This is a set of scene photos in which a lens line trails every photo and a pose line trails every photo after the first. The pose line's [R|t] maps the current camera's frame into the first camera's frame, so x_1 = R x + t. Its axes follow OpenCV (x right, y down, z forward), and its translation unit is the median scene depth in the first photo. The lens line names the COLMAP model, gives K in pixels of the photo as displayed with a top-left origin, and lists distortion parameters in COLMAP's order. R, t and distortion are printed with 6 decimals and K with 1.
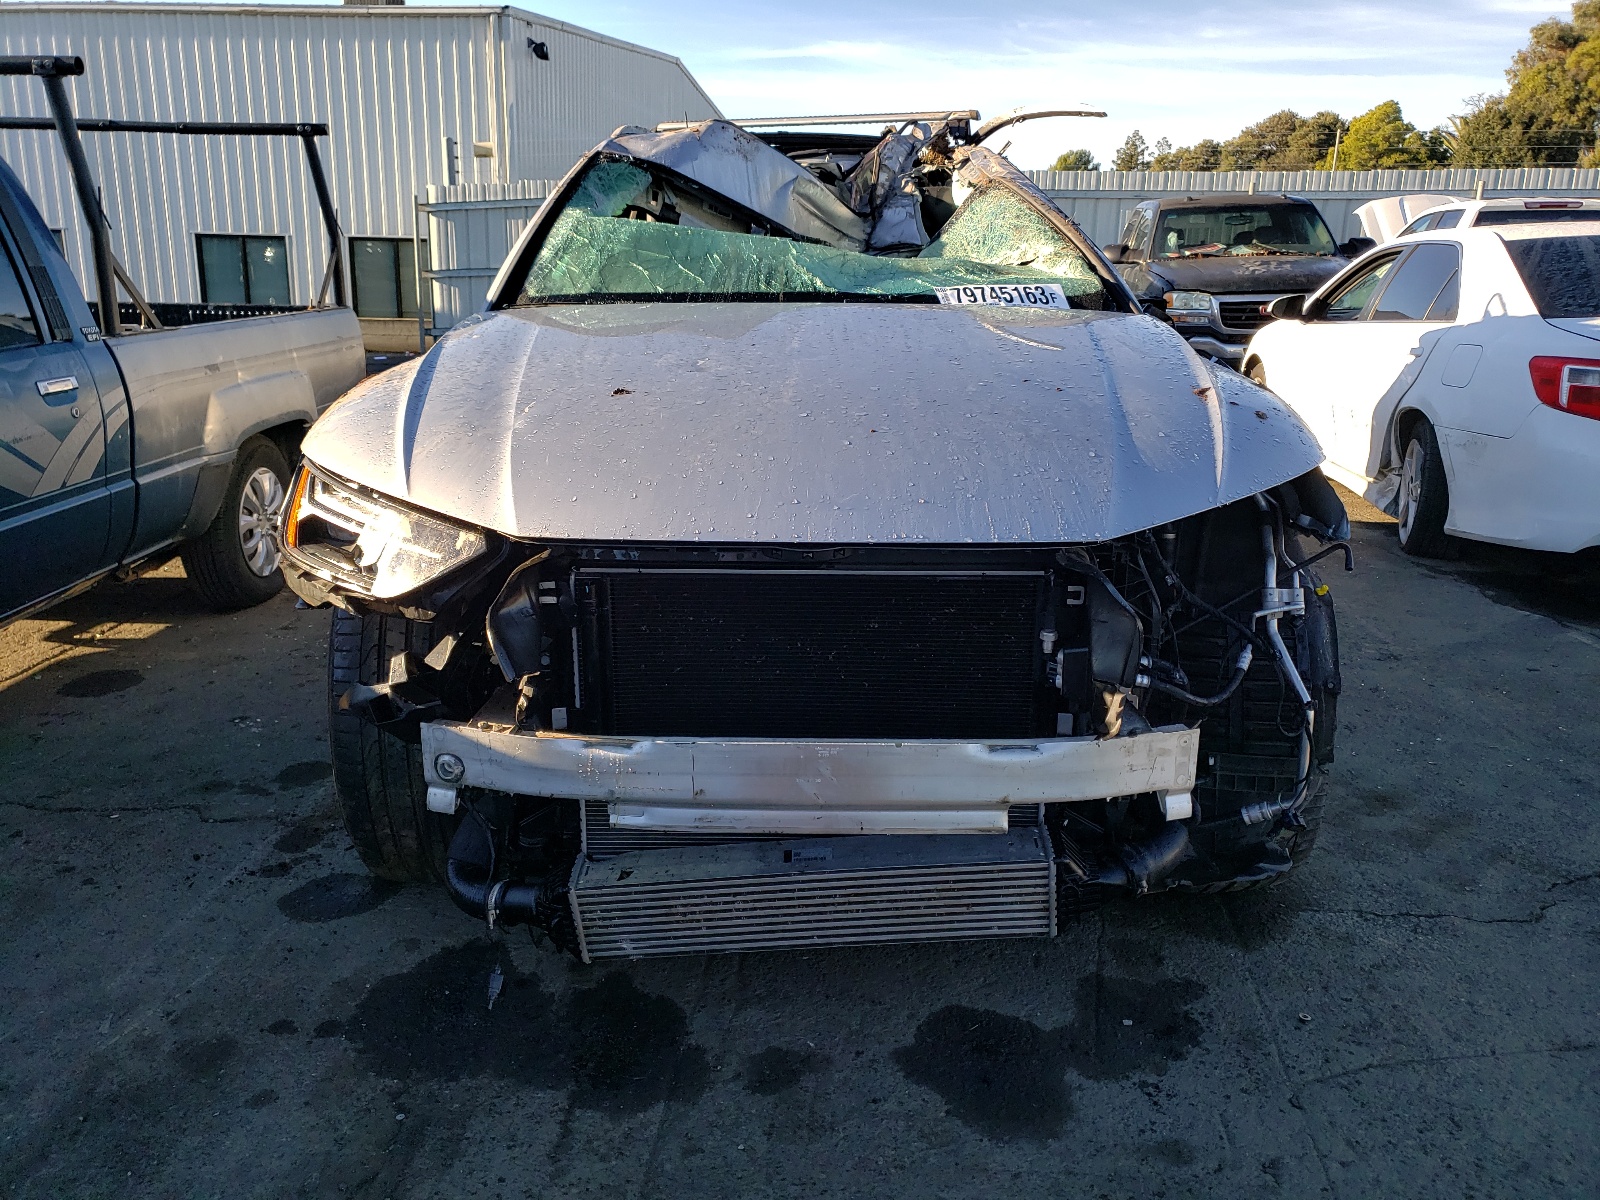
lens RADIAL K [[1187.7, 0, 800.0], [0, 1187.7, 600.0], [0, 0, 1]] dist [0.006972, -0.004924]
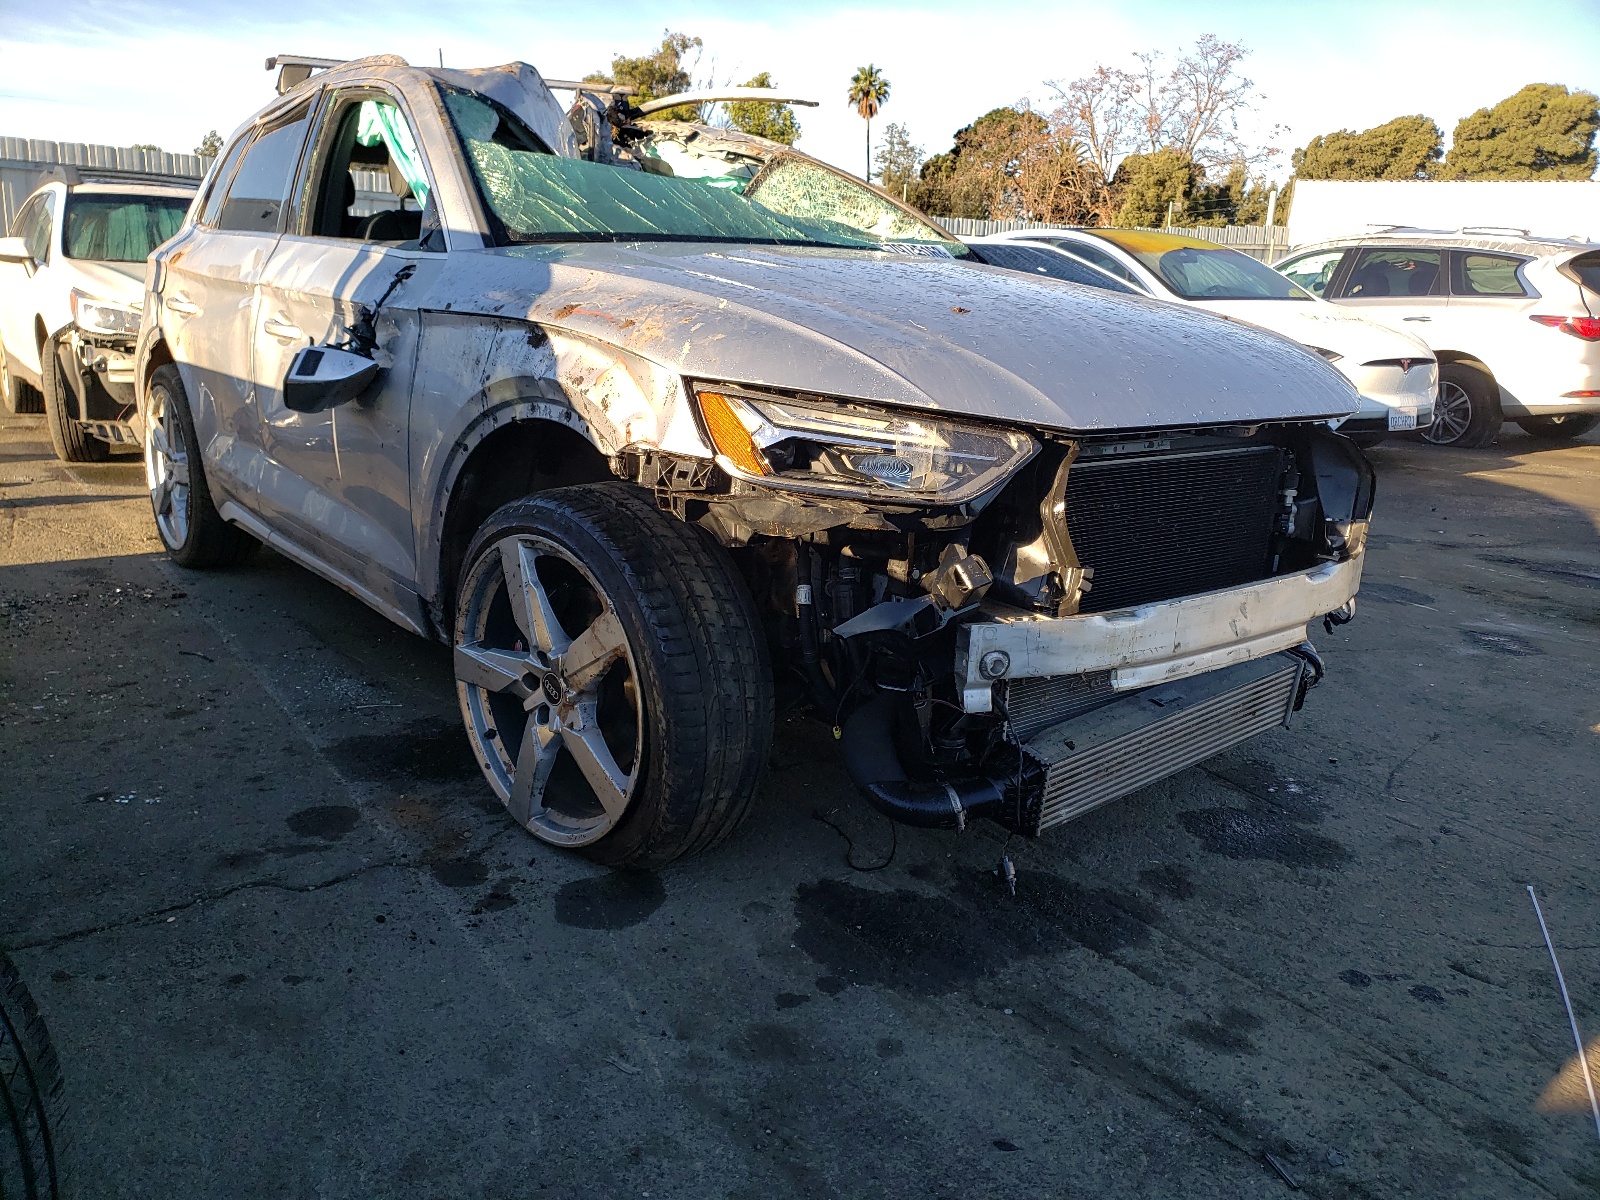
lens RADIAL K [[1212.6, 0, 800.0], [0, 1212.6, 600.0], [0, 0, 1]] dist [-0.004739, -0.000047]
pose [[0.794394, -0.133774, 0.592489, -1.030665], [0.141318, 0.989383, 0.033910, 0.025768], [-0.590735, 0.056792, 0.804865, 0.247711]]
